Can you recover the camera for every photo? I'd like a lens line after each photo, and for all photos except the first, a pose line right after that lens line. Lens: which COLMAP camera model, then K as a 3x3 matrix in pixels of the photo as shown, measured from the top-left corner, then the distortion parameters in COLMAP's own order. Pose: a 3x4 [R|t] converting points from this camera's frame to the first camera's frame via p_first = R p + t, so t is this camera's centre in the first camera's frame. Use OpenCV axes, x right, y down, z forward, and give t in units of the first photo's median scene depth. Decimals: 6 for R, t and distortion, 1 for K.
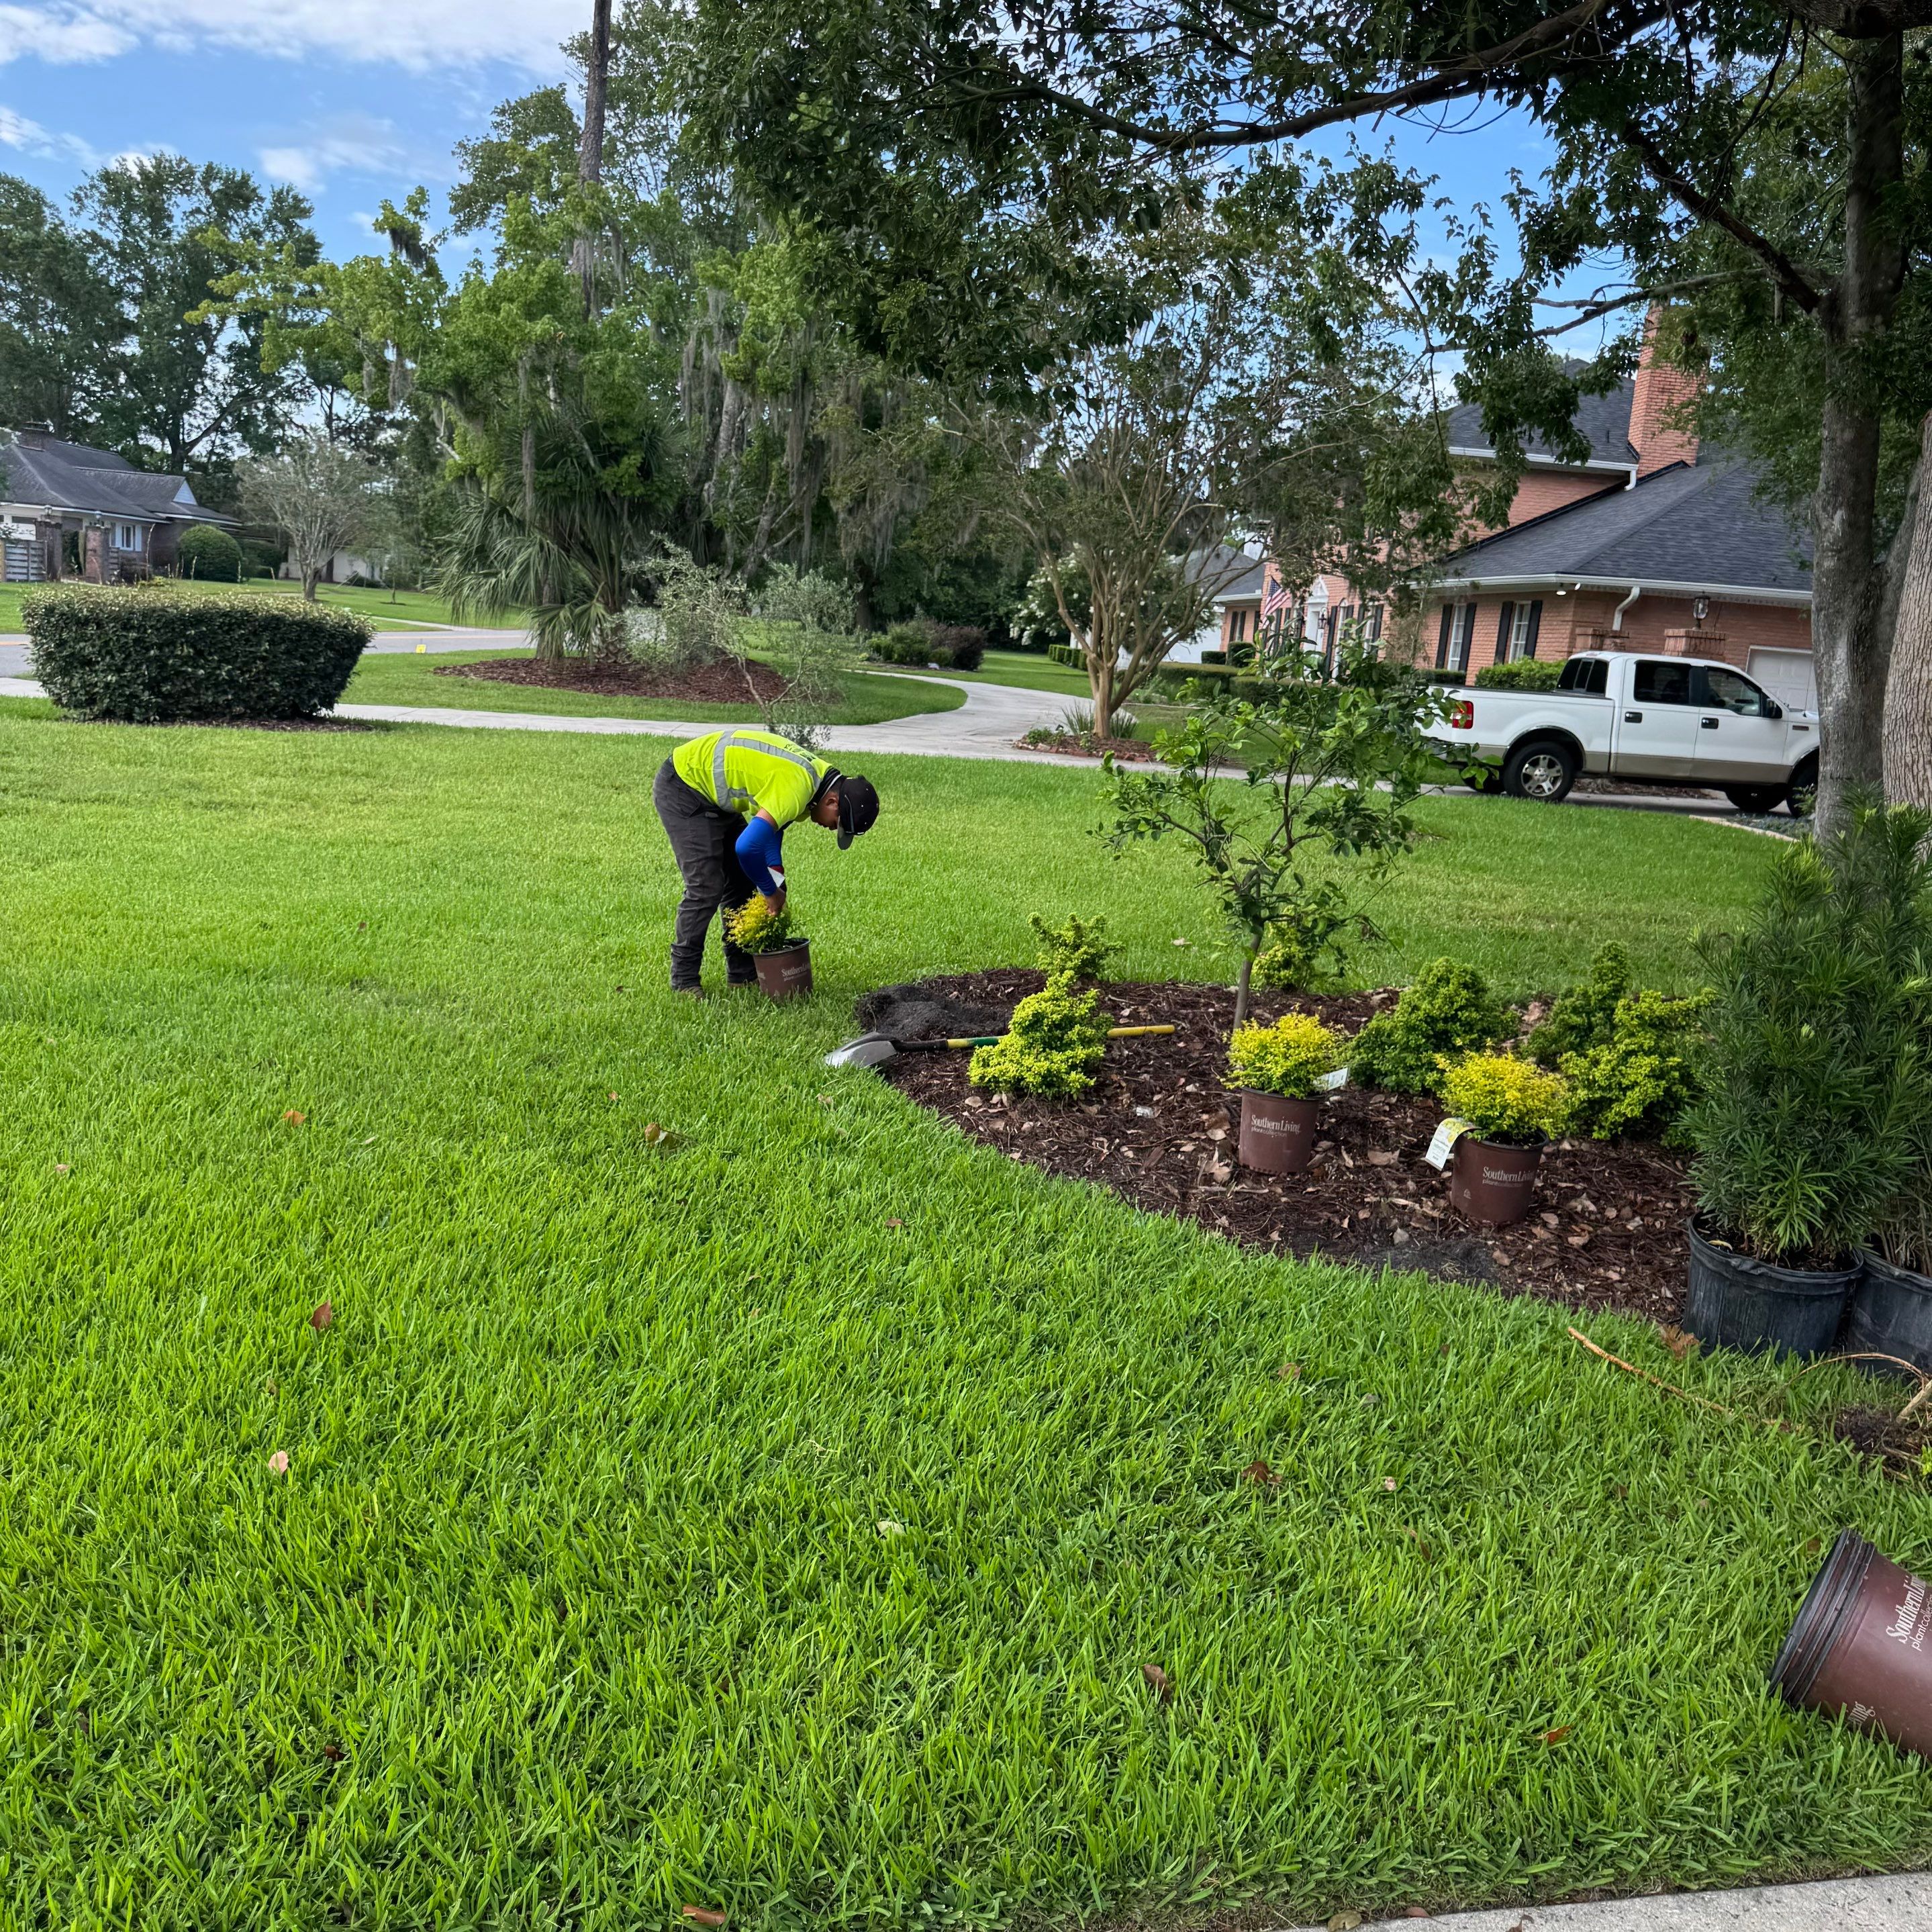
lens RADIAL K [[1764.4, 0, 966.0], [0, 1764.4, 966.0], [0, 0, 1]] dist [0.082048, -0.118872]
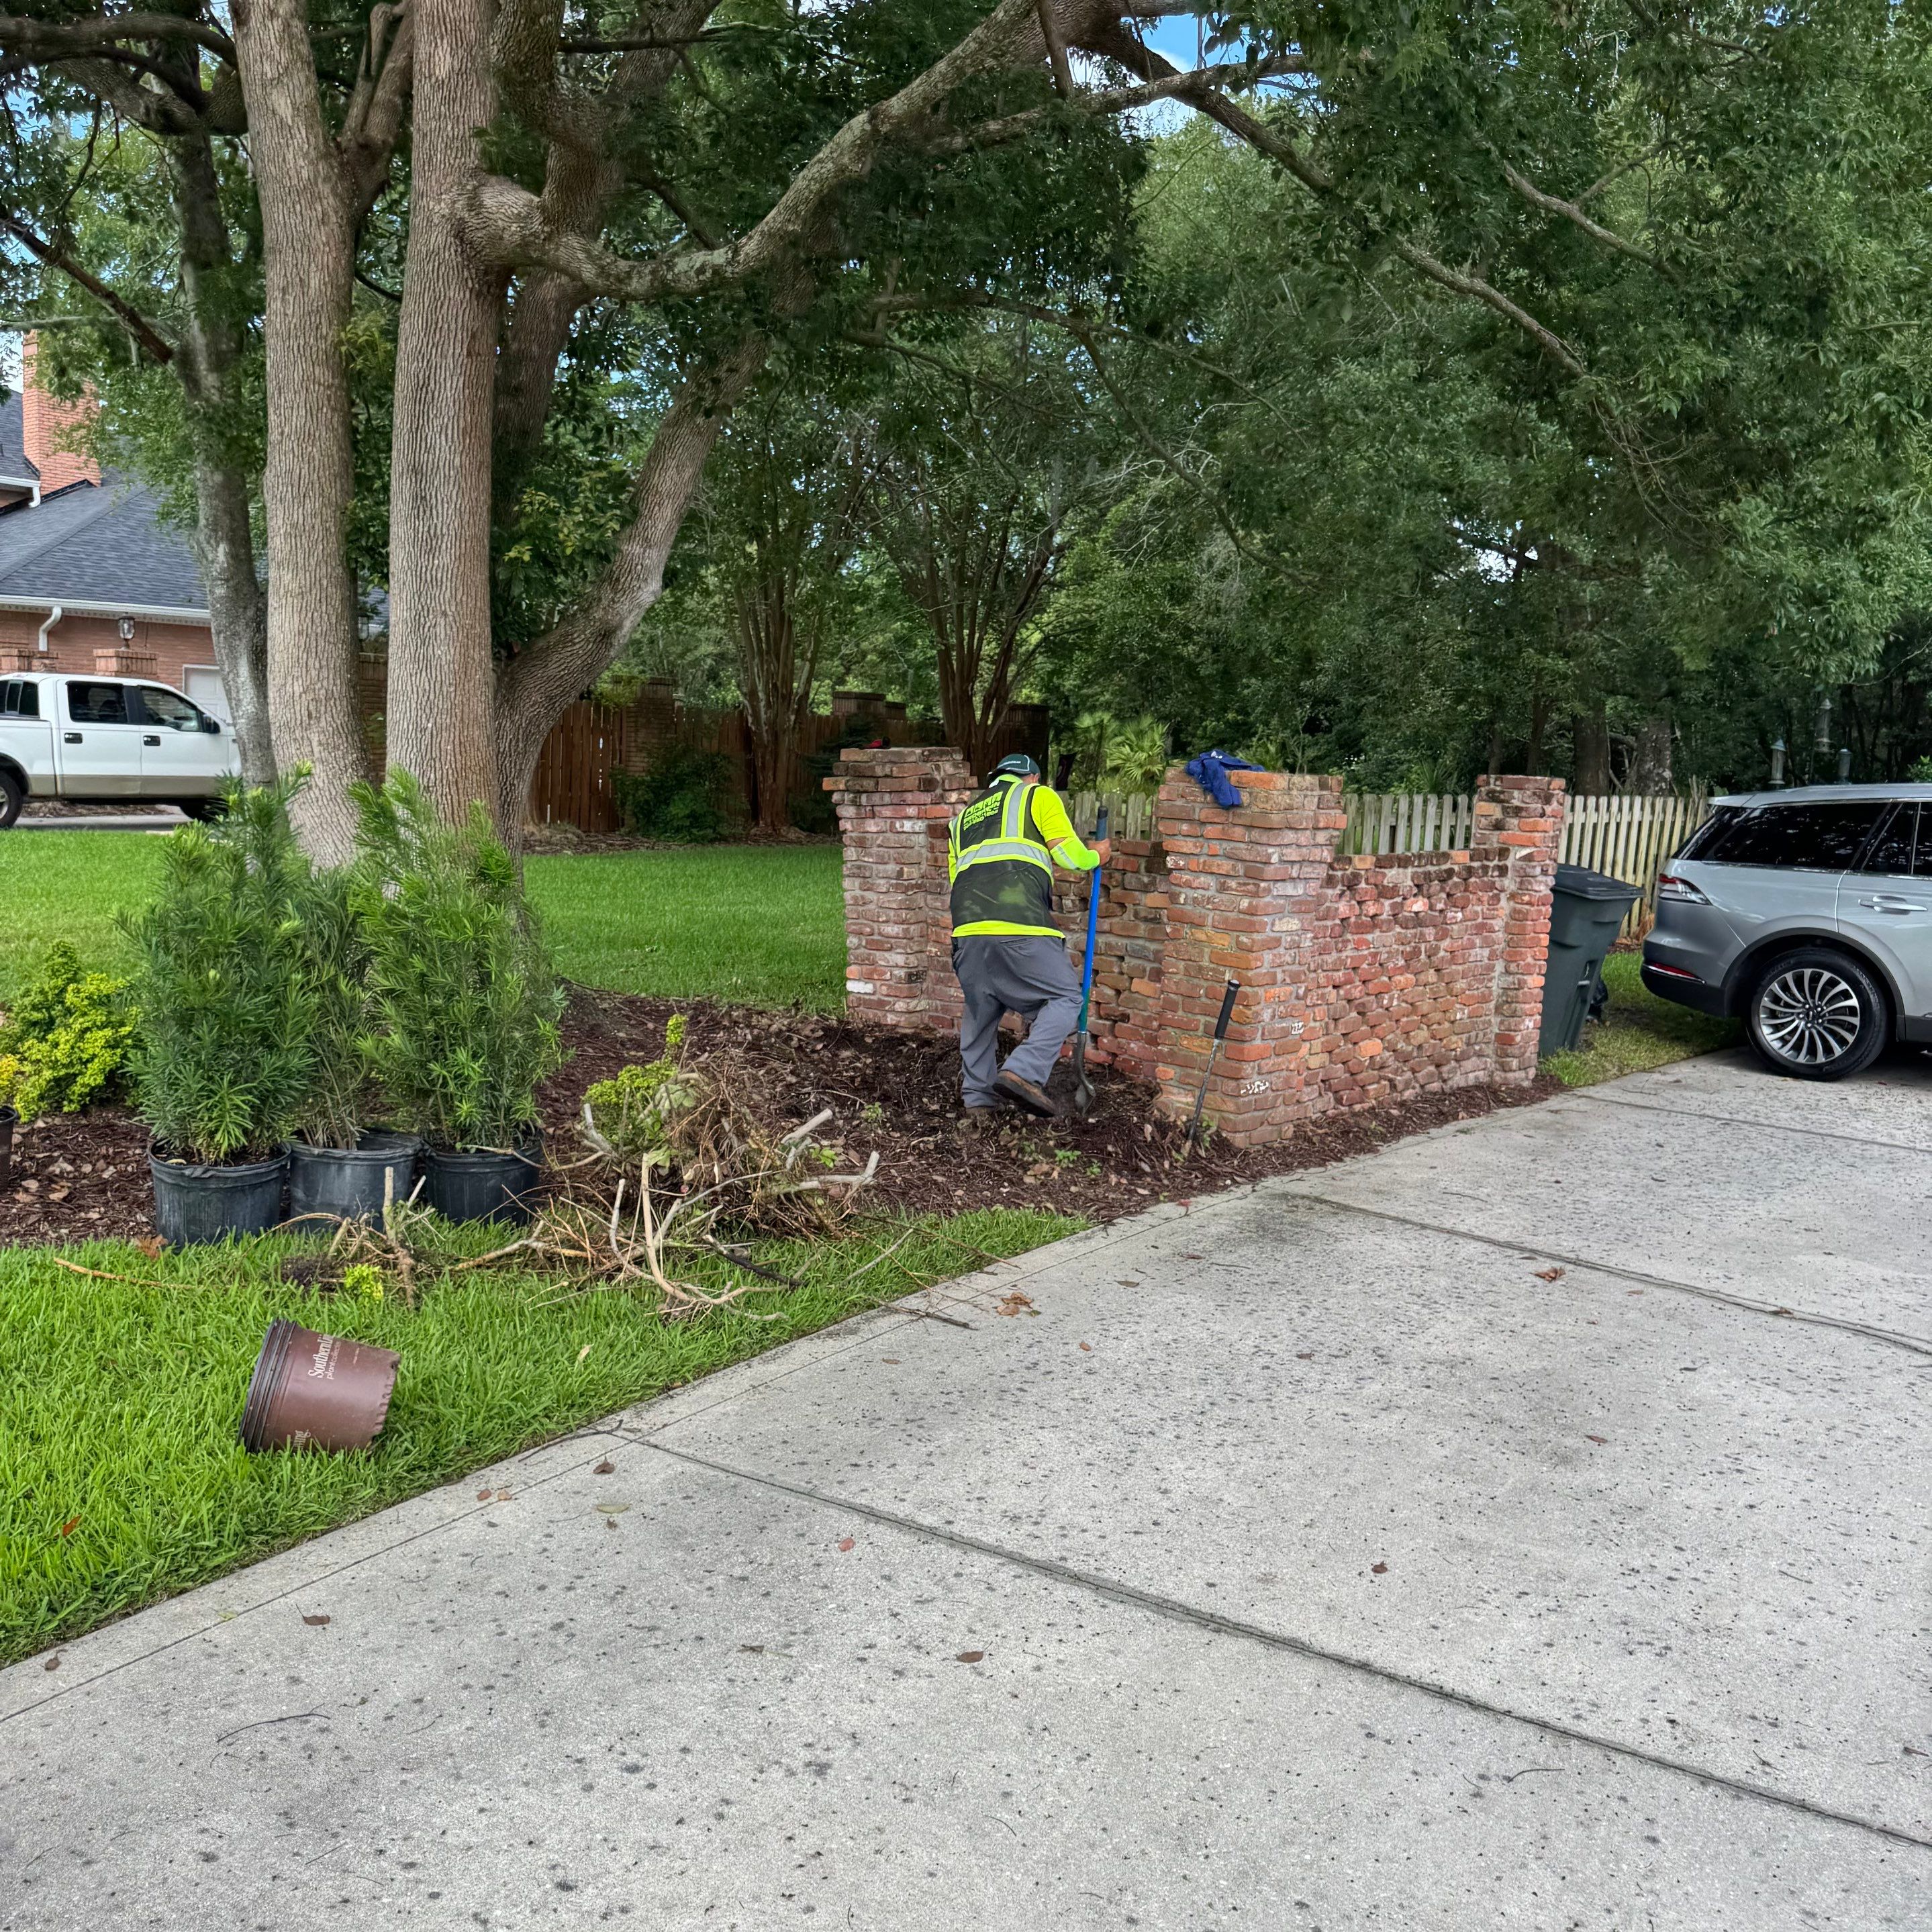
lens RADIAL K [[1785.0, 0, 968.2], [0, 1785.0, 940.6], [0, 0, 1]] dist [-0.003549, 0.002897]
pose [[0.686348, -0.129660, 0.715622, -0.041487], [0.146501, 0.988458, 0.038586, 0.030916], [-0.712366, 0.078356, 0.697421, -0.181747]]
